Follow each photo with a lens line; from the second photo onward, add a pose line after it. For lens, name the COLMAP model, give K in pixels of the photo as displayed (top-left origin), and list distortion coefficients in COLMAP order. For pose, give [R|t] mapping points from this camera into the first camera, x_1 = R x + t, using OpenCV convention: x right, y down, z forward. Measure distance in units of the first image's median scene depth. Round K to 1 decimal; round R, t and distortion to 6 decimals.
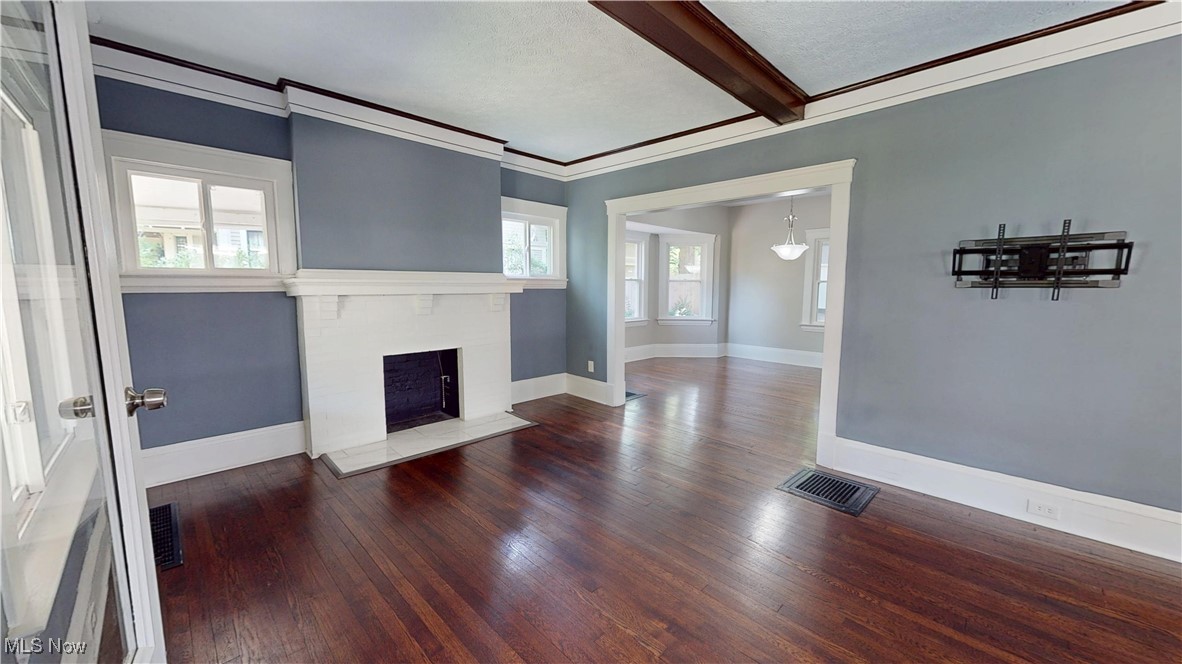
lens RADIAL K [[434.1, 0, 591.0], [0, 434.1, 332.0], [0, 0, 1]] dist [0.001021, 0.000182]
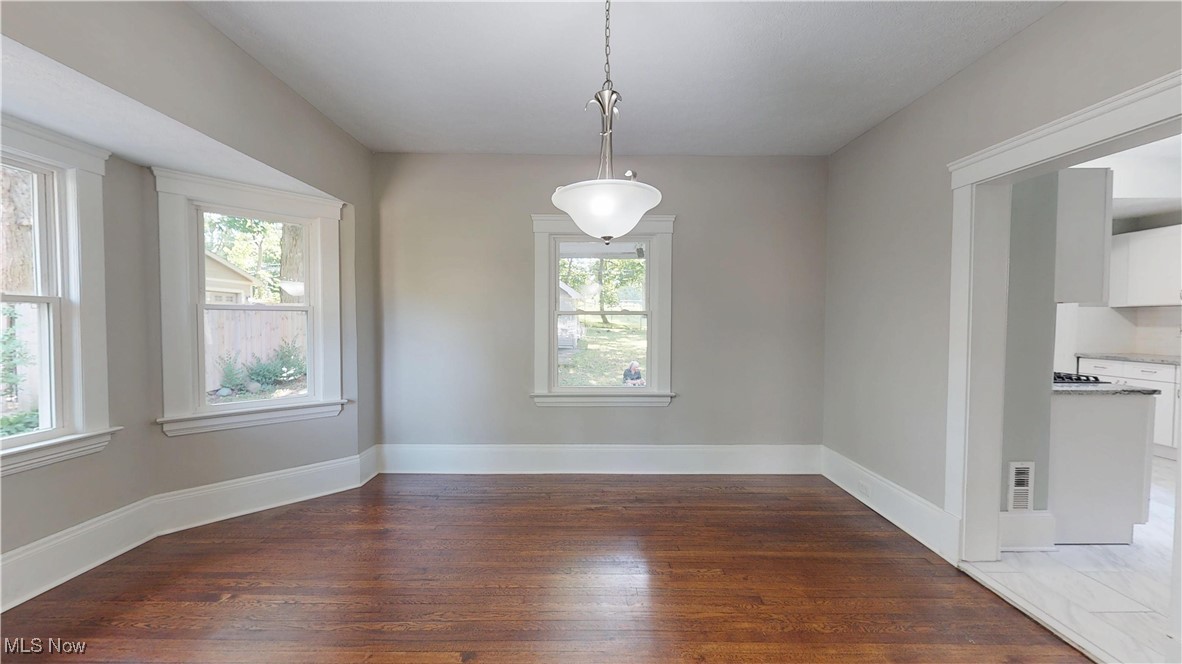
lens RADIAL K [[434.1, 0, 591.0], [0, 434.1, 332.0], [0, 0, 1]] dist [0.001021, 0.000182]
pose [[0.698864, -0.017403, 0.715043, 0.313394], [0.077019, 0.995722, -0.051042, -0.116660], [-0.711096, 0.090743, 0.697215, 1.124298]]
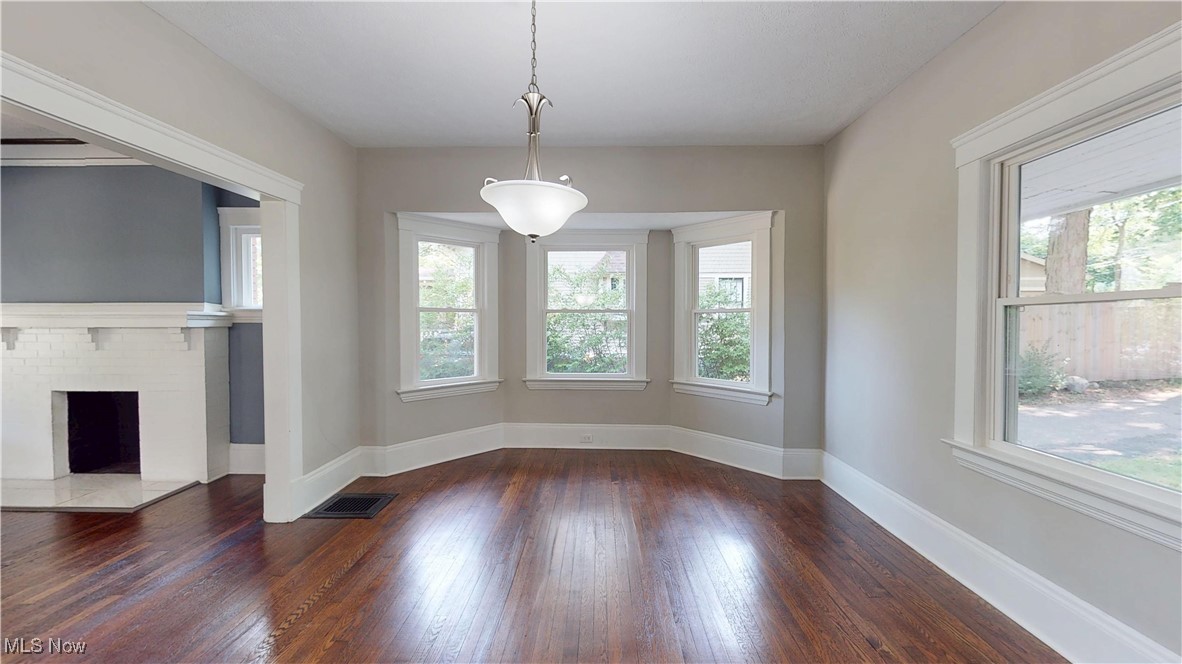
lens RADIAL K [[434.1, 0, 591.0], [0, 434.1, 332.0], [0, 0, 1]] dist [0.001021, 0.000182]
pose [[0.692717, 0.013569, -0.721082, 1.028432], [-0.077968, 0.995372, -0.056171, -0.112169], [0.716983, 0.095132, 0.690569, 1.151897]]
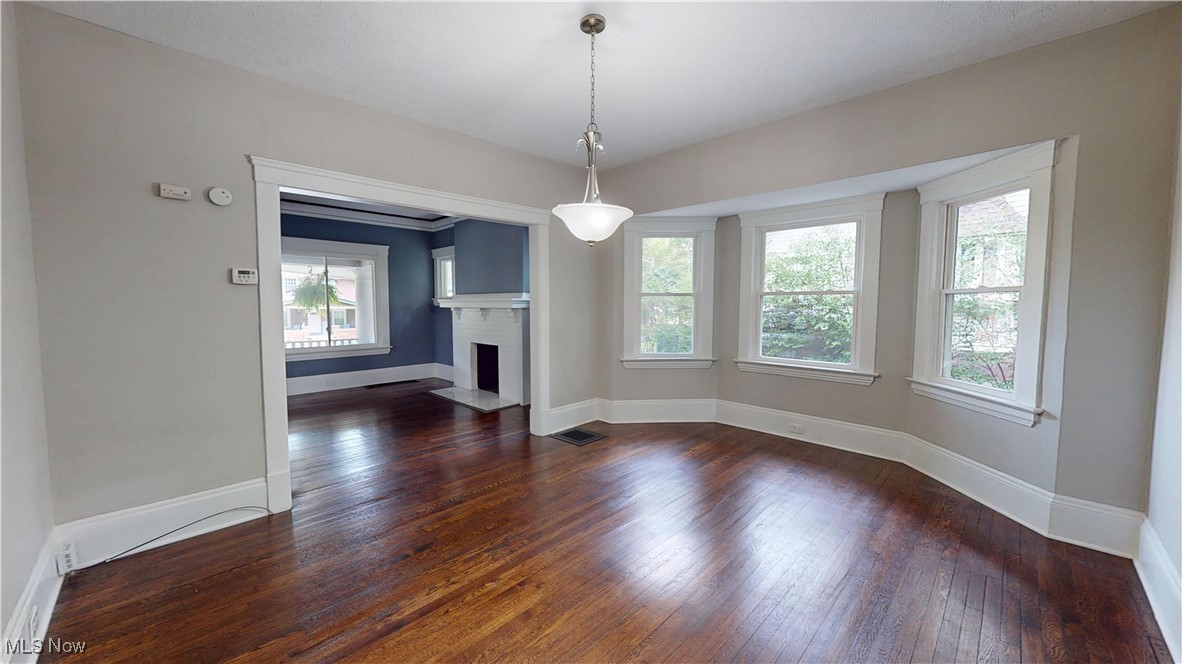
lens RADIAL K [[434.1, 0, 591.0], [0, 434.1, 332.0], [0, 0, 1]] dist [0.001021, 0.000182]
pose [[0.008405, 0.064015, -0.997914, 1.266122], [-0.110018, 0.991950, 0.062706, -0.148125], [0.993894, 0.109261, 0.015380, 1.422169]]
